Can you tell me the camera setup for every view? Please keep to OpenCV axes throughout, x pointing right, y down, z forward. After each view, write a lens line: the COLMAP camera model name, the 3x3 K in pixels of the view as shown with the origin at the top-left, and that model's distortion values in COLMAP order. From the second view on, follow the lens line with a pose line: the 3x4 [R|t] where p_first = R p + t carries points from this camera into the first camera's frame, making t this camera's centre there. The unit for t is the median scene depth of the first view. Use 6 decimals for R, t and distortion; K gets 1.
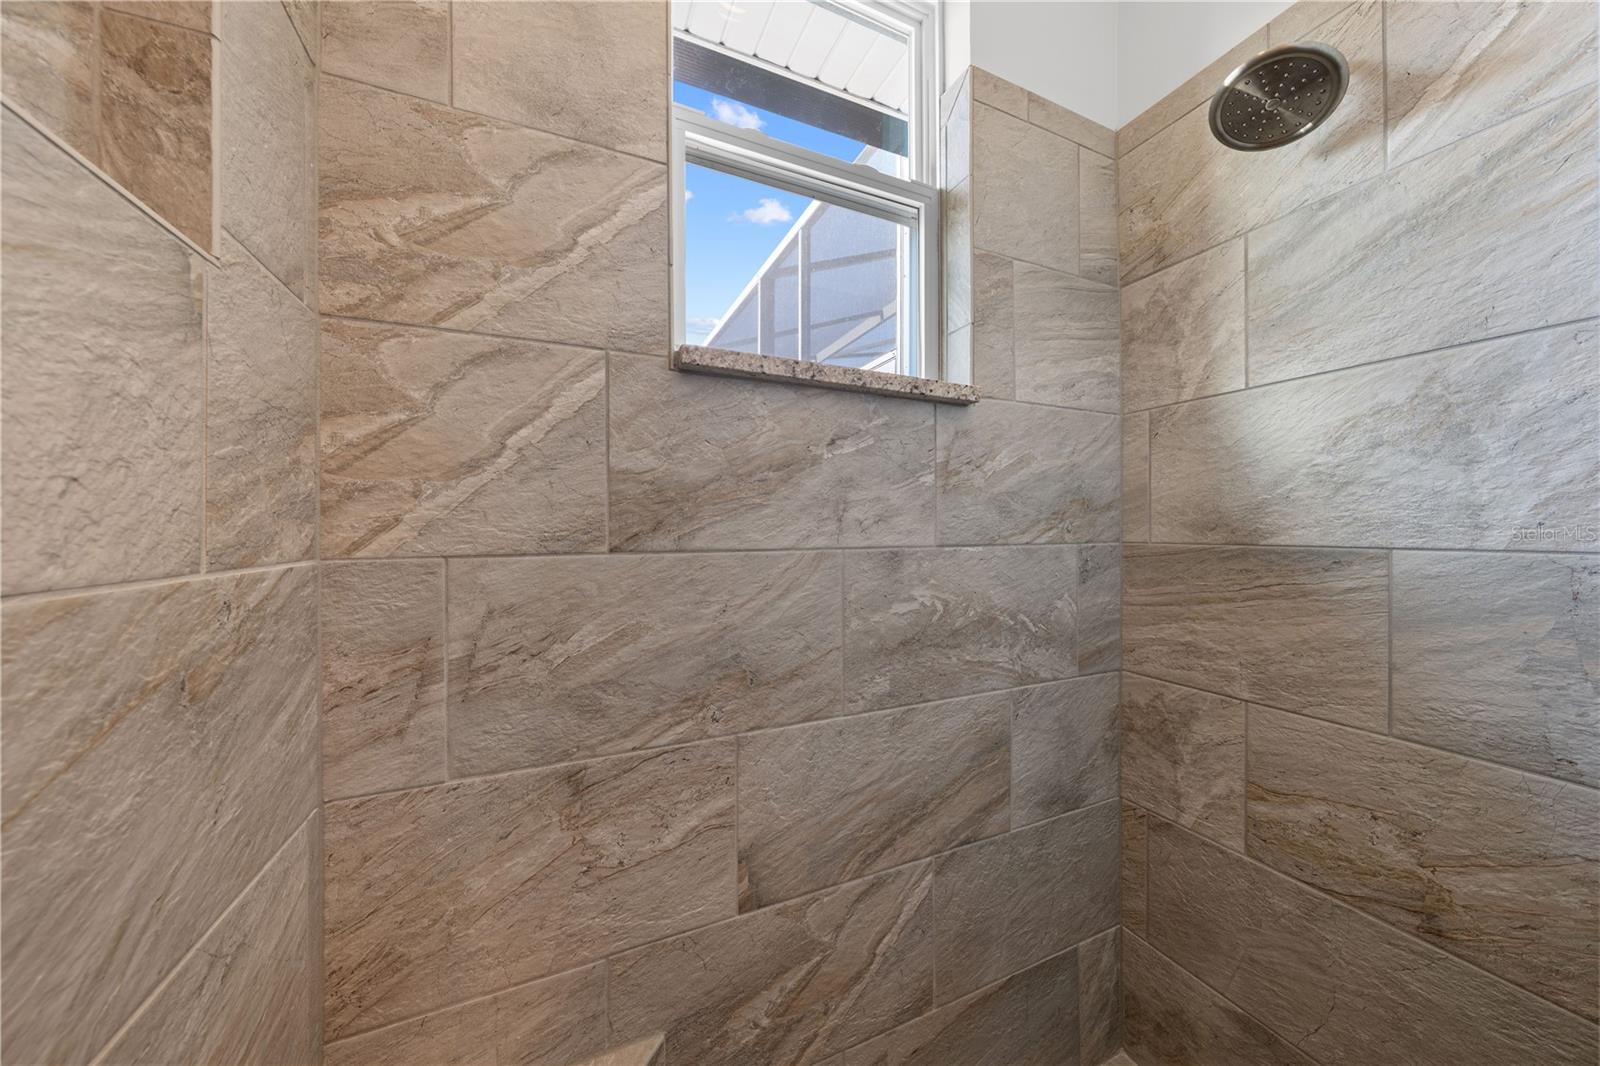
lens RADIAL K [[537.4, 0, 800.1], [0, 537.4, 532.3], [0, 0, 1]] dist [-0.003701, 0.000514]
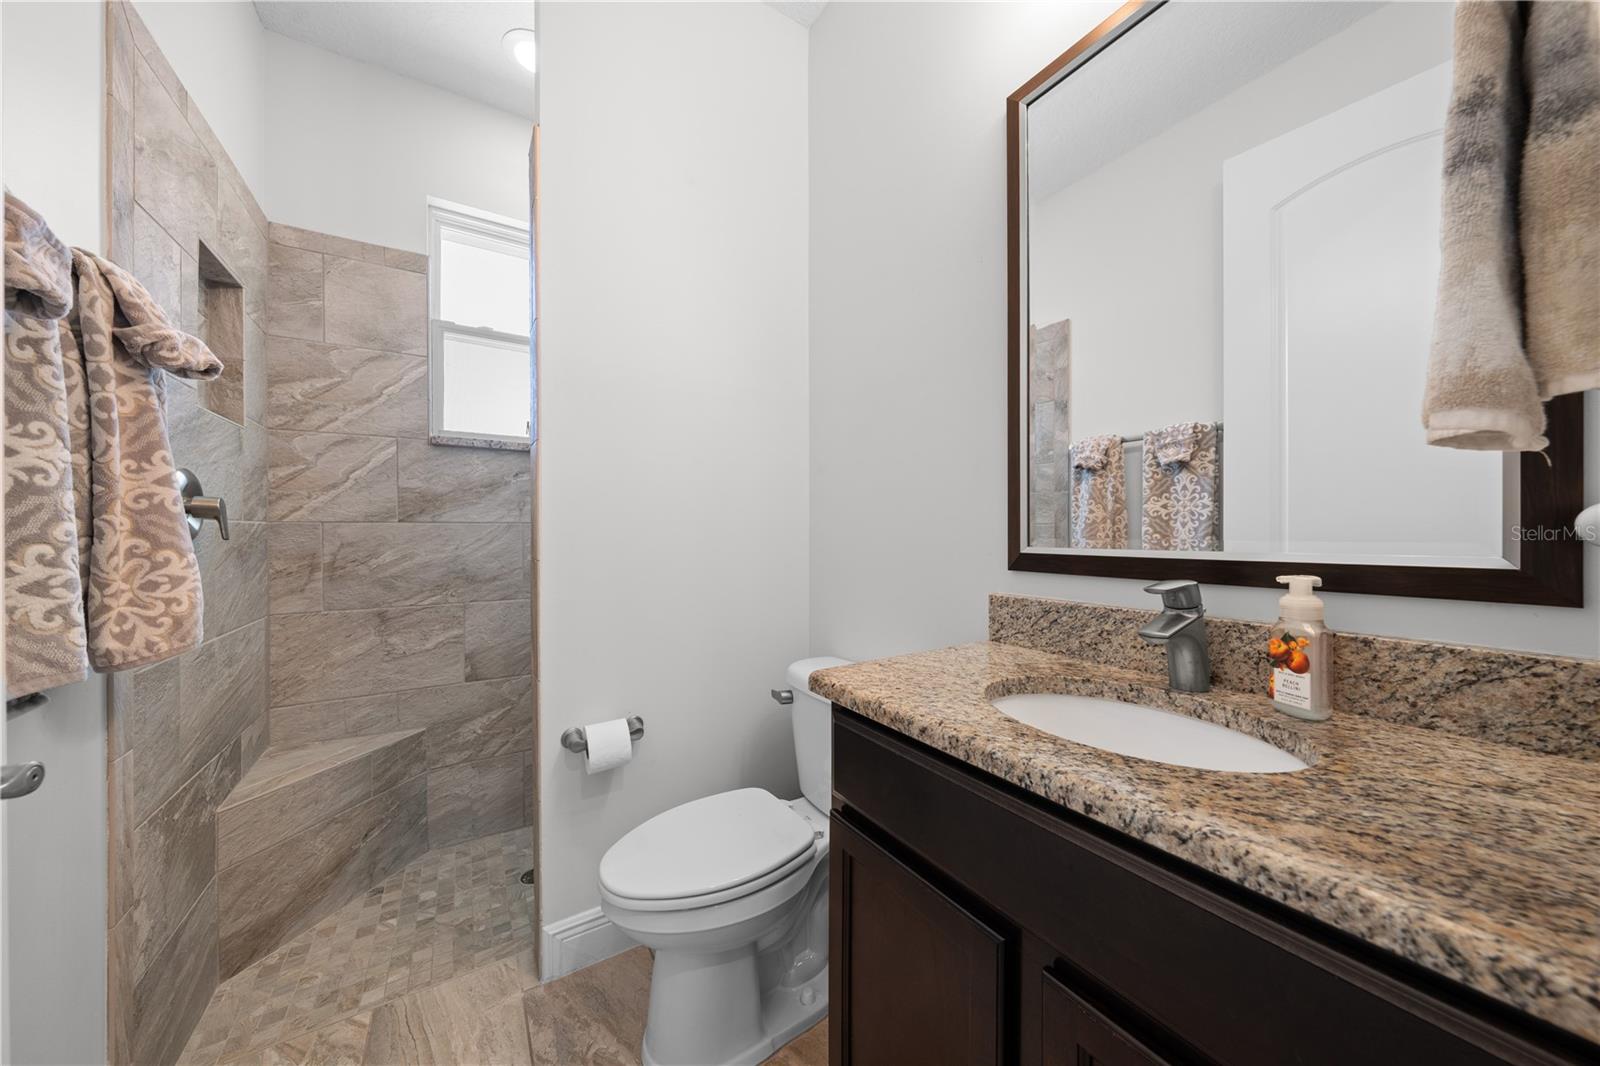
lens RADIAL K [[537.4, 0, 803.2], [0, 537.4, 534.3], [0, 0, 1]] dist [-0.003701, 0.000514]
pose [[0.989202, 0.002674, 0.146533, 1.151726], [-0.003463, 0.999981, 0.005129, 0.078602], [-0.146516, -0.005581, 0.989192, -1.738998]]
